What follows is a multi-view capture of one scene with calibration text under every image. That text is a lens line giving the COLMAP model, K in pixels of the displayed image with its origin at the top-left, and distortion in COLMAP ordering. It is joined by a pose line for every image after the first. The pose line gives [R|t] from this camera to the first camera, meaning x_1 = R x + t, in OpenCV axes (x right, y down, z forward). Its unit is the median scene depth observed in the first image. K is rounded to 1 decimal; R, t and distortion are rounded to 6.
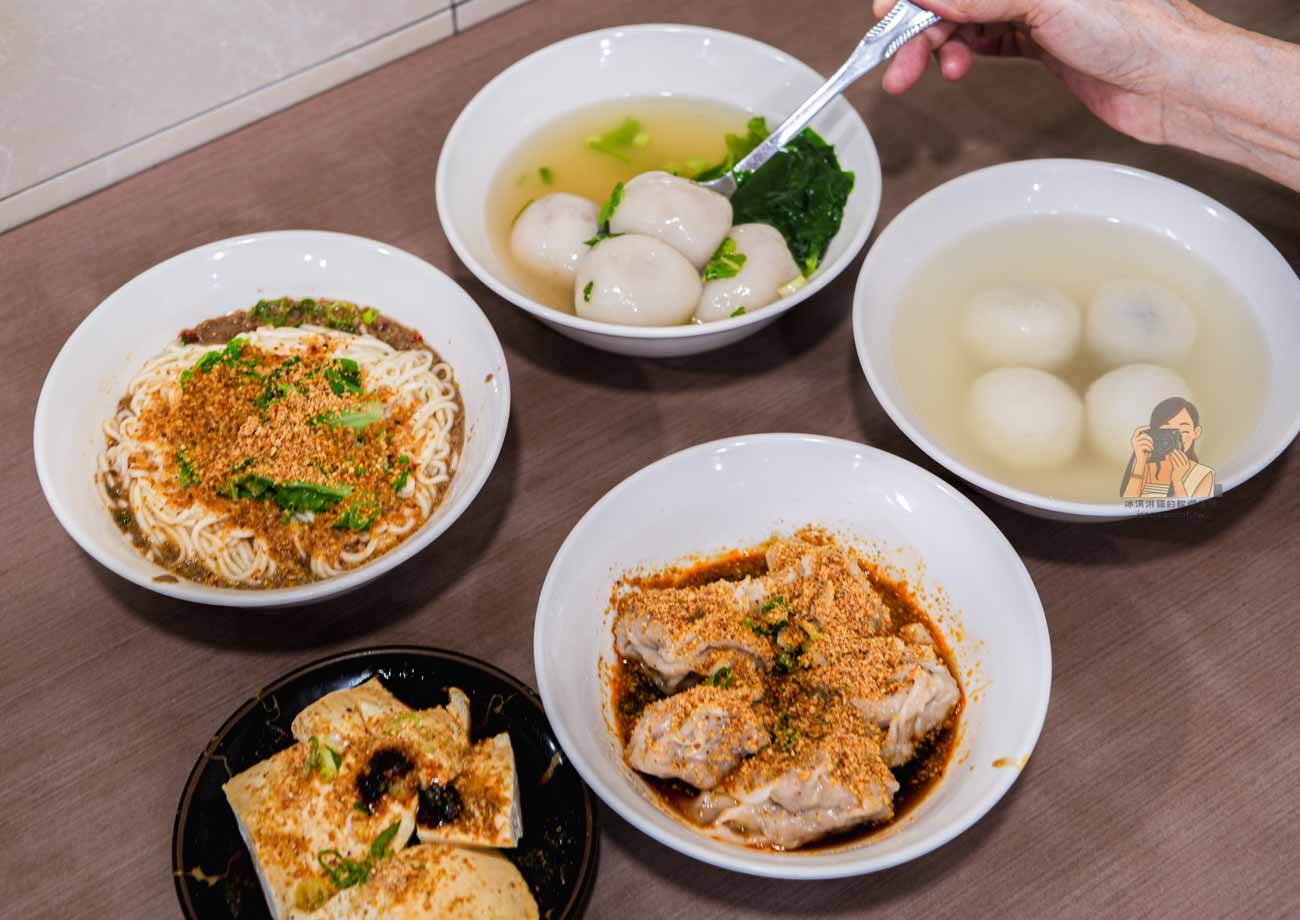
lens RADIAL K [[1961.3, 0, 651.1], [0, 1961.3, 459.4], [0, 0, 1]] dist [-0.029513, 0.000000]
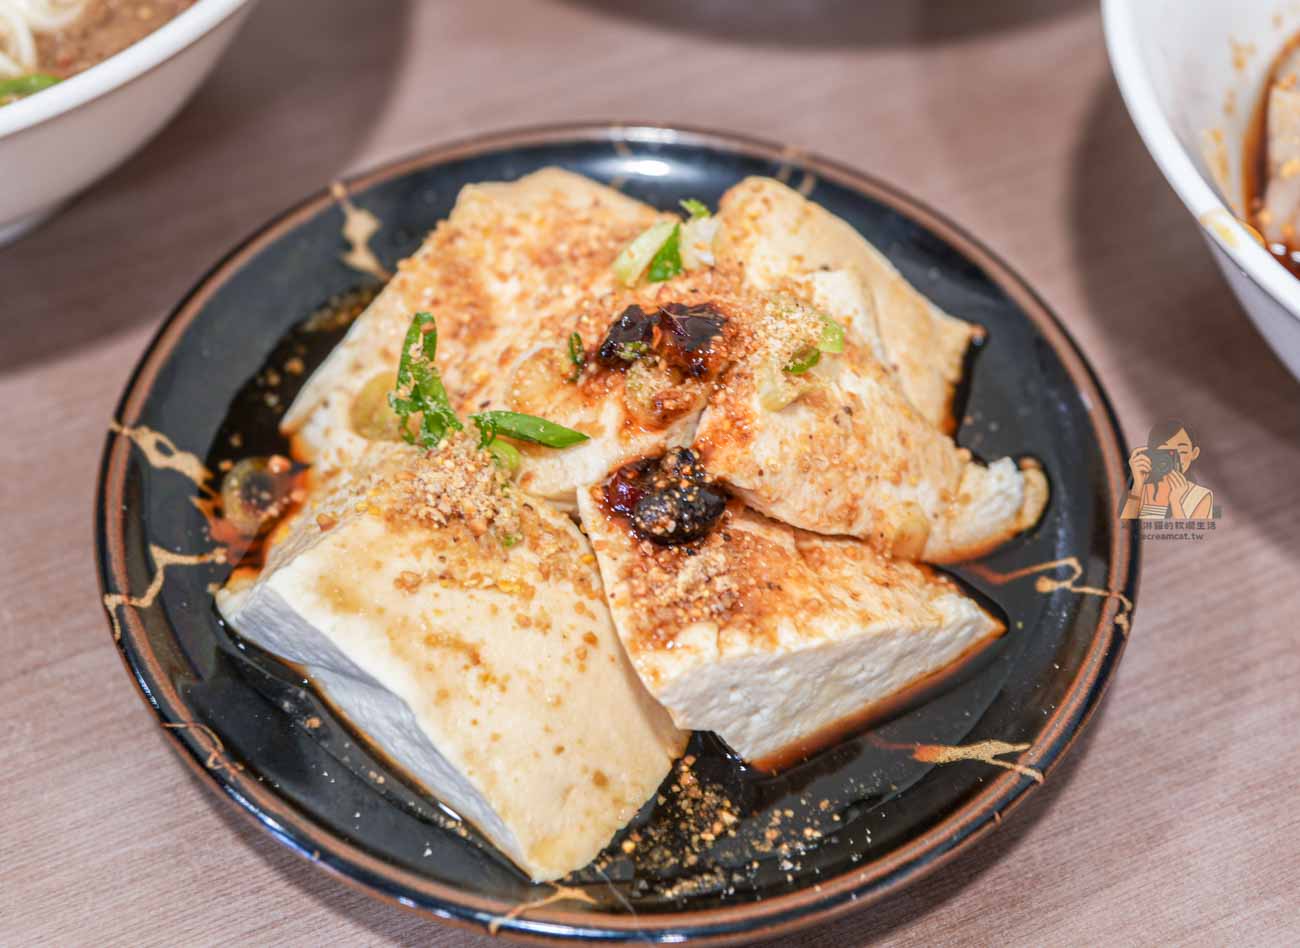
lens RADIAL K [[2429.5, 0, 649.6], [0, 2429.5, 473.3], [0, 0, 1]] dist [-0.003086, 0.000000]
pose [[0.397840, 0.718532, -0.570469, 0.158310], [-0.748012, 0.614068, 0.251790, 0.054934], [0.531226, 0.326546, 0.781772, 0.614736]]
